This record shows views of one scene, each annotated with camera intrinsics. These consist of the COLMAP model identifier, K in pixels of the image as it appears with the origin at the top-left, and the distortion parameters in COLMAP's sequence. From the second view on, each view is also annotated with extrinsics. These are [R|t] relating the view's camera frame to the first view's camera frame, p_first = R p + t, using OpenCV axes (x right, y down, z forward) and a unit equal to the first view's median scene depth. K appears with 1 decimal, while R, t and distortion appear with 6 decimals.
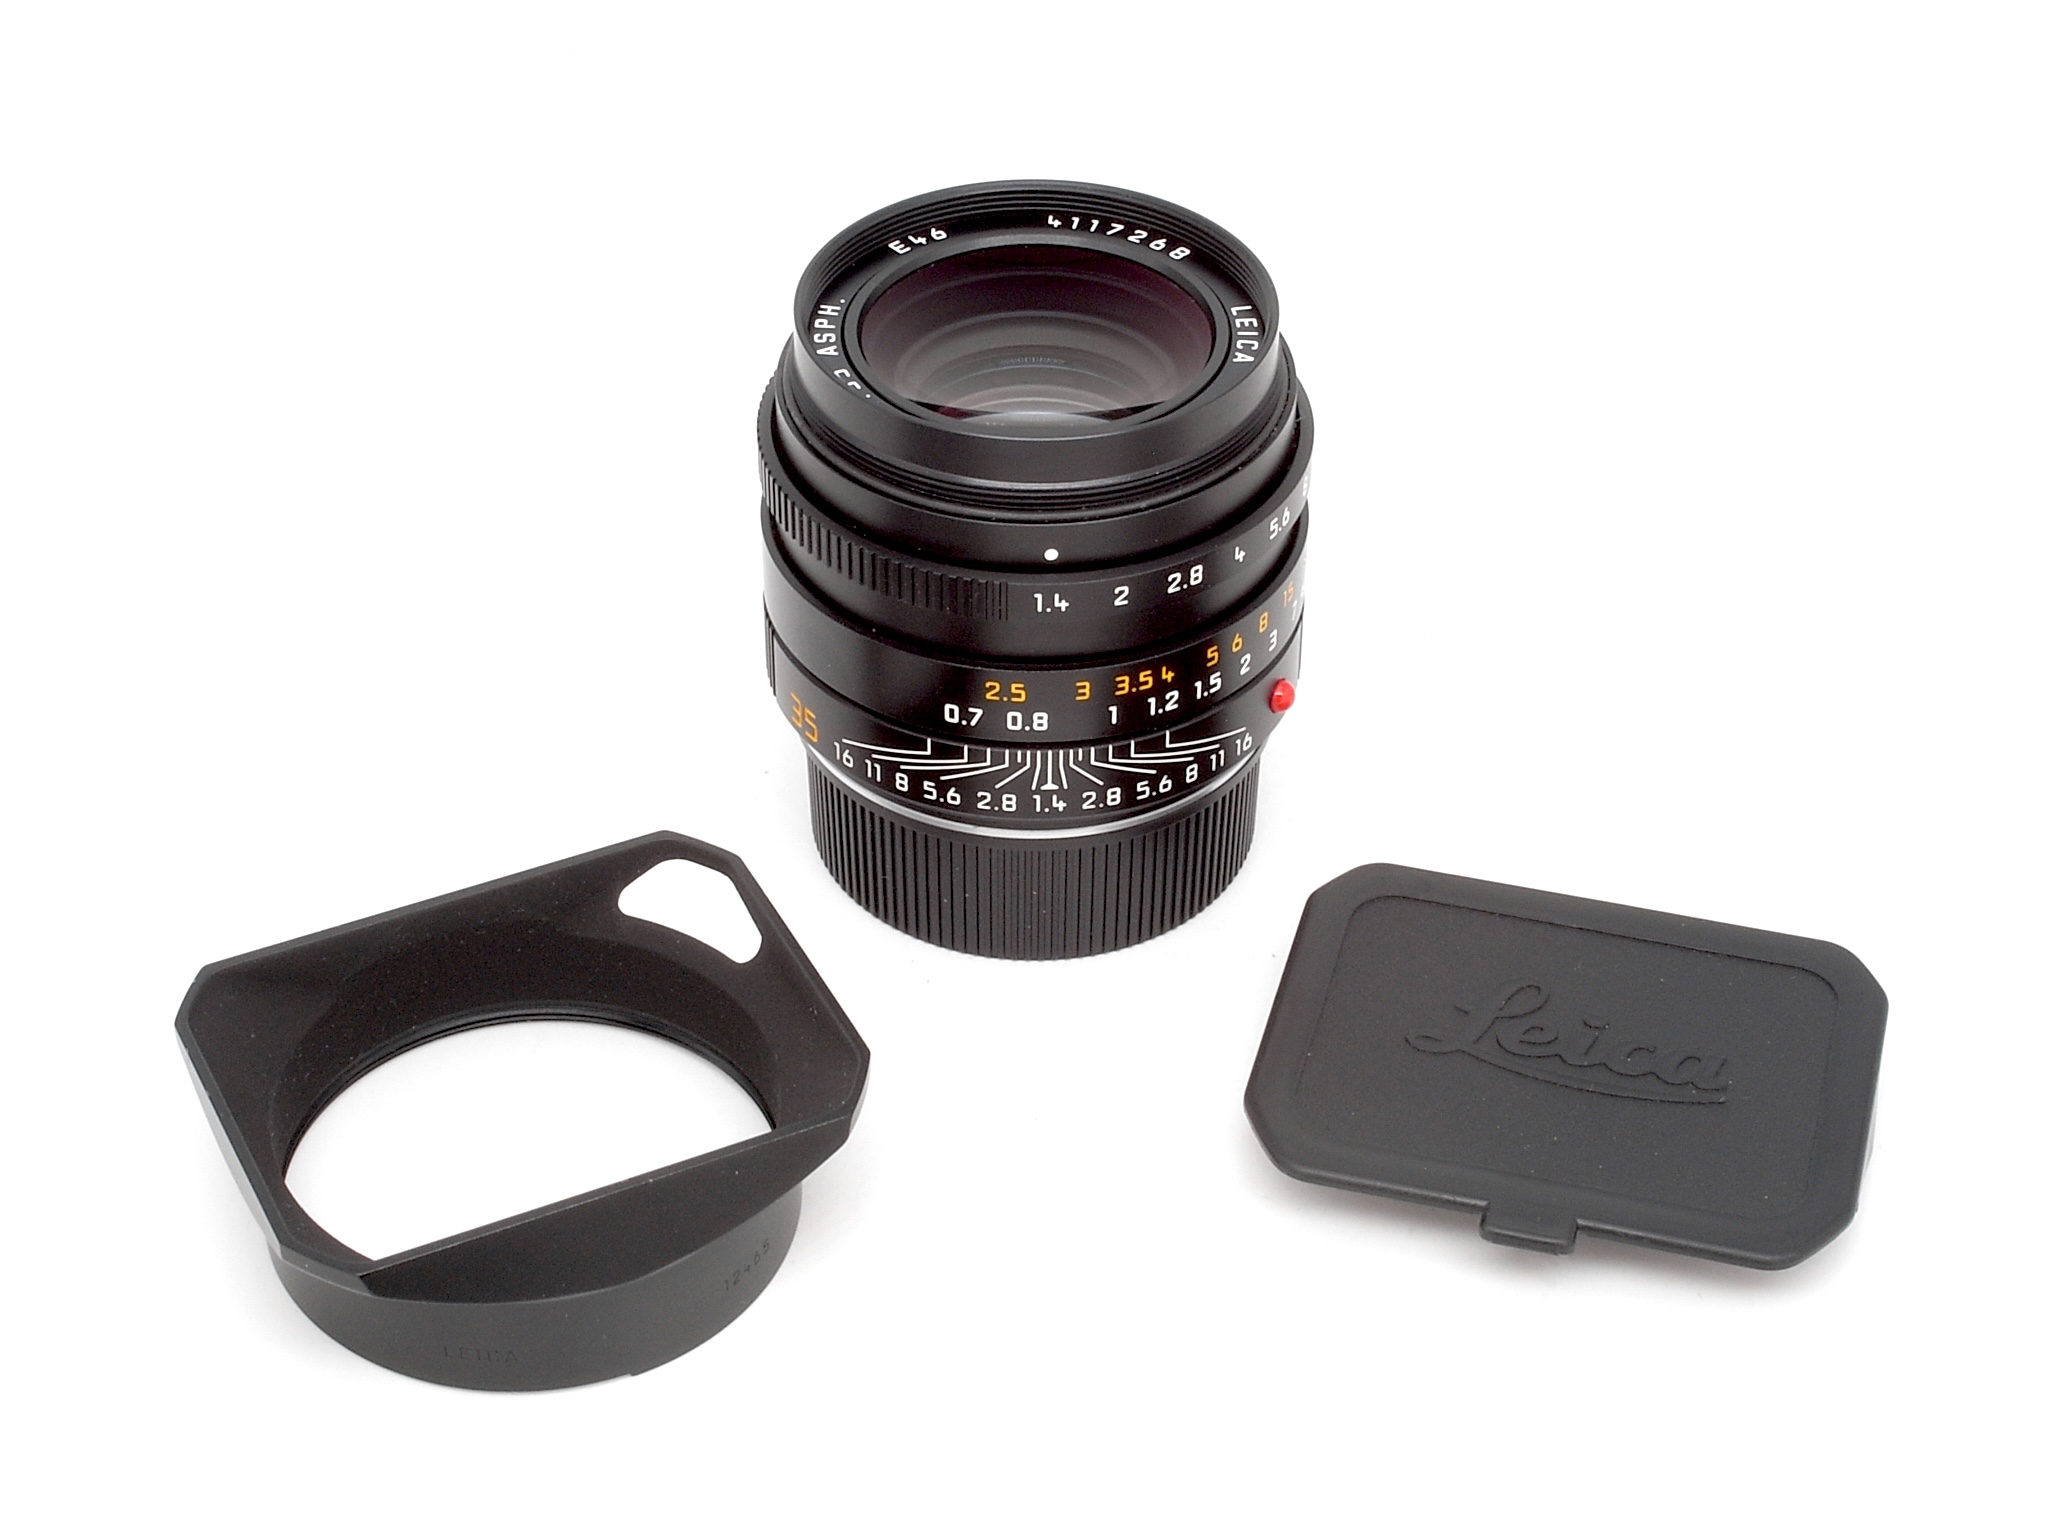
lens RADIAL K [[3733.8, 0, 1024.0], [0, 3733.8, 768.0], [0, 0, 1]] dist [0.024604, -0.000084]
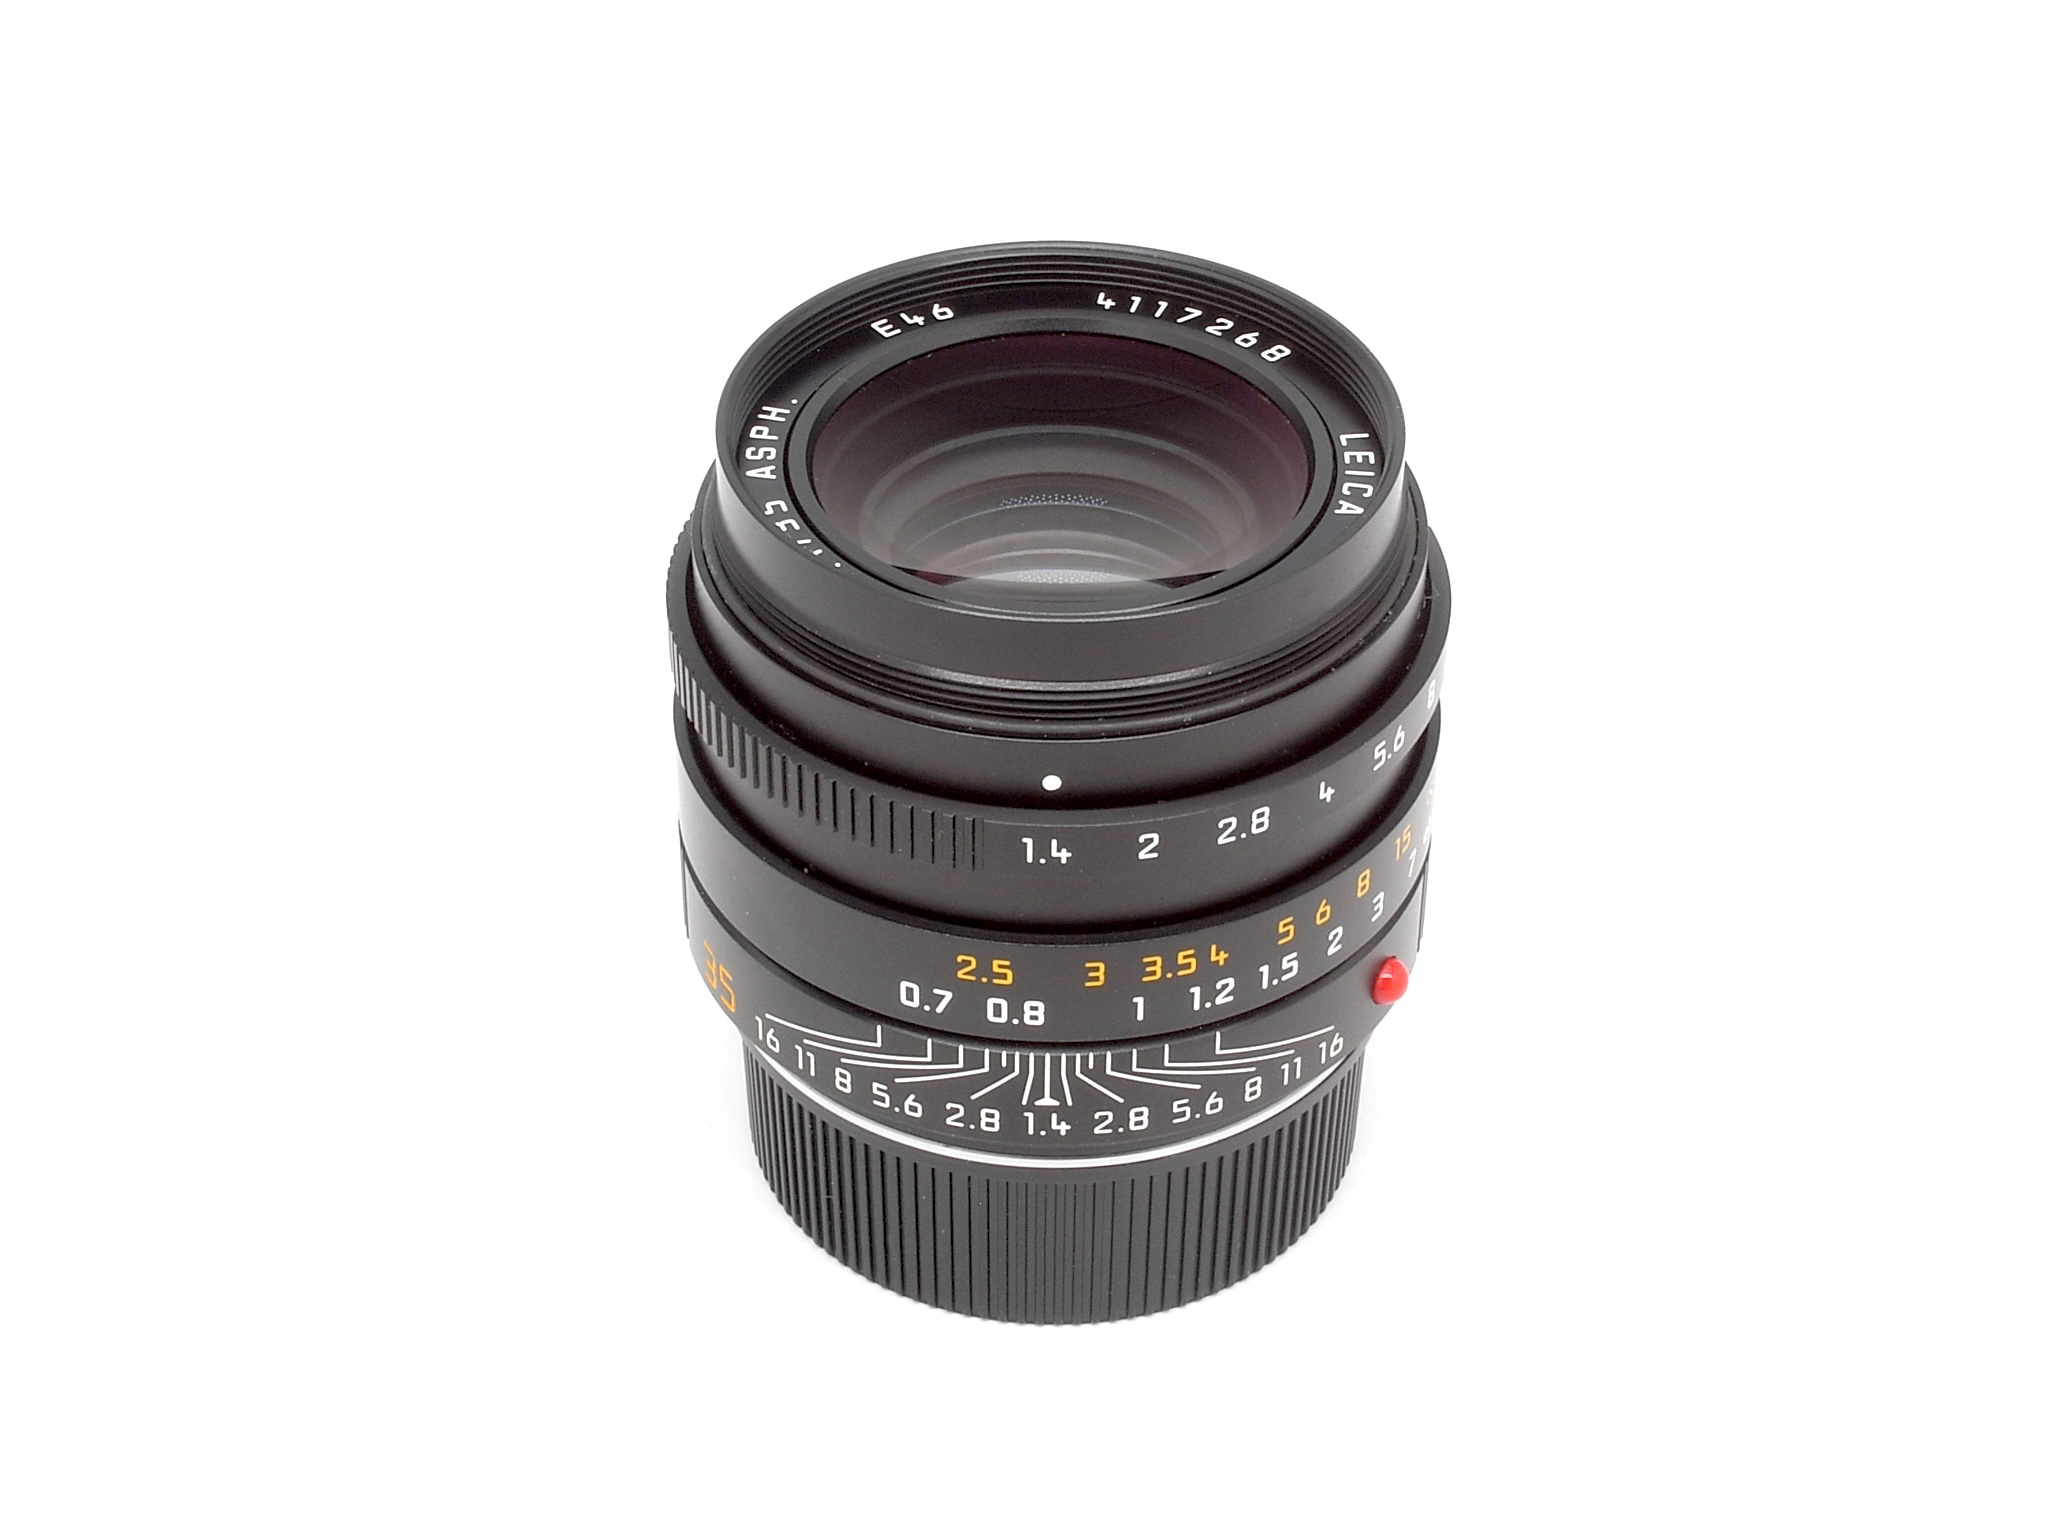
lens RADIAL K [[3733.8, 0, 1024.0], [0, 3733.8, 768.0], [0, 0, 1]] dist [0.024604, -0.000084]
pose [[0.996742, 0.048814, -0.064203, 0.044584], [-0.049572, 0.998718, -0.010268, -0.050349], [0.063620, 0.013418, 0.997884, 0.294397]]
